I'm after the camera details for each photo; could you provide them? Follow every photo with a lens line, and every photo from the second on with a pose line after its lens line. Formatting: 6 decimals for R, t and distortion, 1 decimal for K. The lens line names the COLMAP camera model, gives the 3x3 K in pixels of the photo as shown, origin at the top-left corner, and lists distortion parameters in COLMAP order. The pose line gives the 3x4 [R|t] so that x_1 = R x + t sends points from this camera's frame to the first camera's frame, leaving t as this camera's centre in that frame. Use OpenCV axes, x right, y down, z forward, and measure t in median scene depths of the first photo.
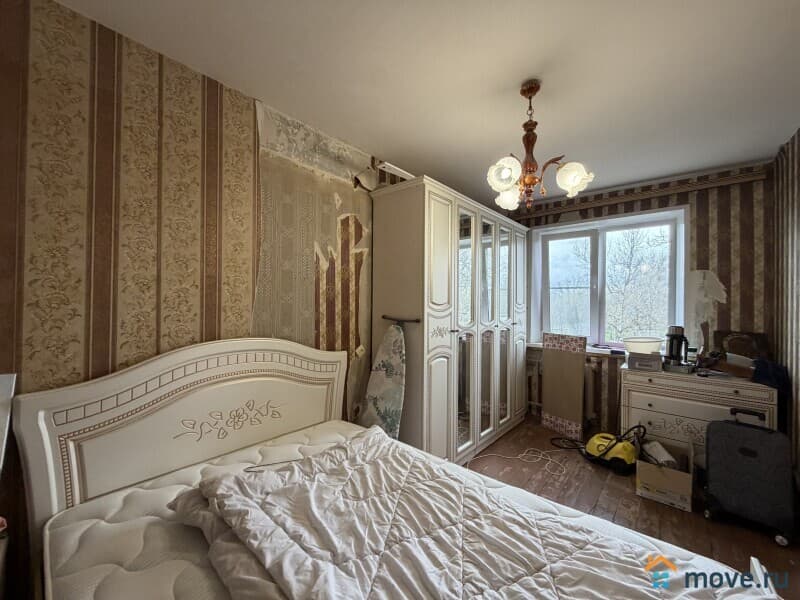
lens RADIAL K [[315.8, 0, 400.0], [0, 315.8, 300.0], [0, 0, 1]] dist [-0.000249, 0.000063]
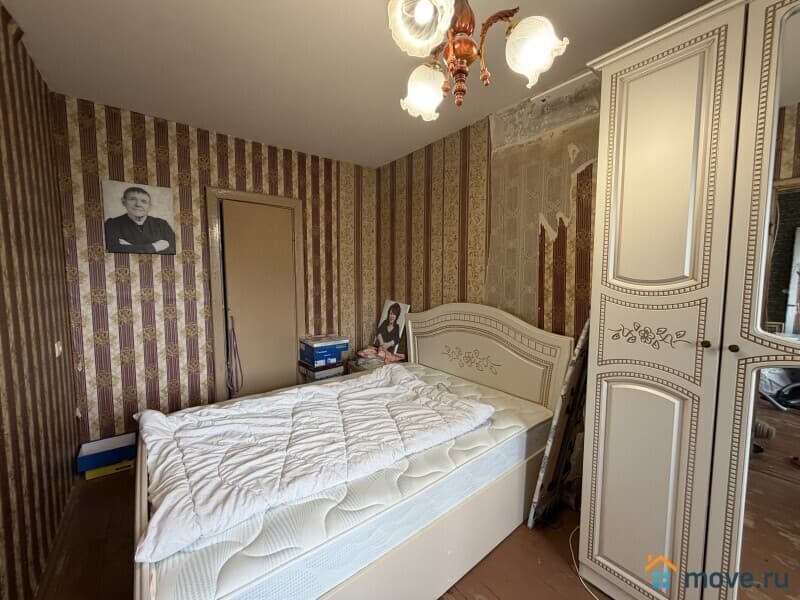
lens RADIAL K [[315.8, 0, 400.0], [0, 315.8, 300.0], [0, 0, 1]] dist [-0.000249, 0.000063]
pose [[-0.193785, 0.061733, -0.979100, 0.749460], [0.001912, 0.998040, 0.062549, 0.013437], [0.981042, 0.010249, -0.193523, 0.769318]]
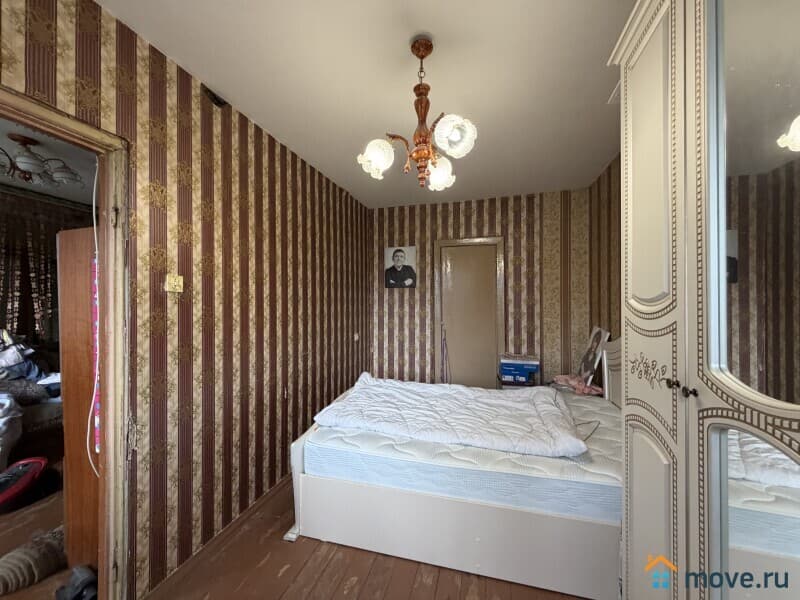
lens RADIAL K [[315.8, 0, 400.0], [0, 315.8, 300.0], [0, 0, 1]] dist [-0.000249, 0.000063]
pose [[-0.904637, -0.014168, -0.425948, 0.622960], [-0.006829, 0.999801, -0.018752, 0.025582], [0.426128, -0.014055, -0.904554, 1.320196]]
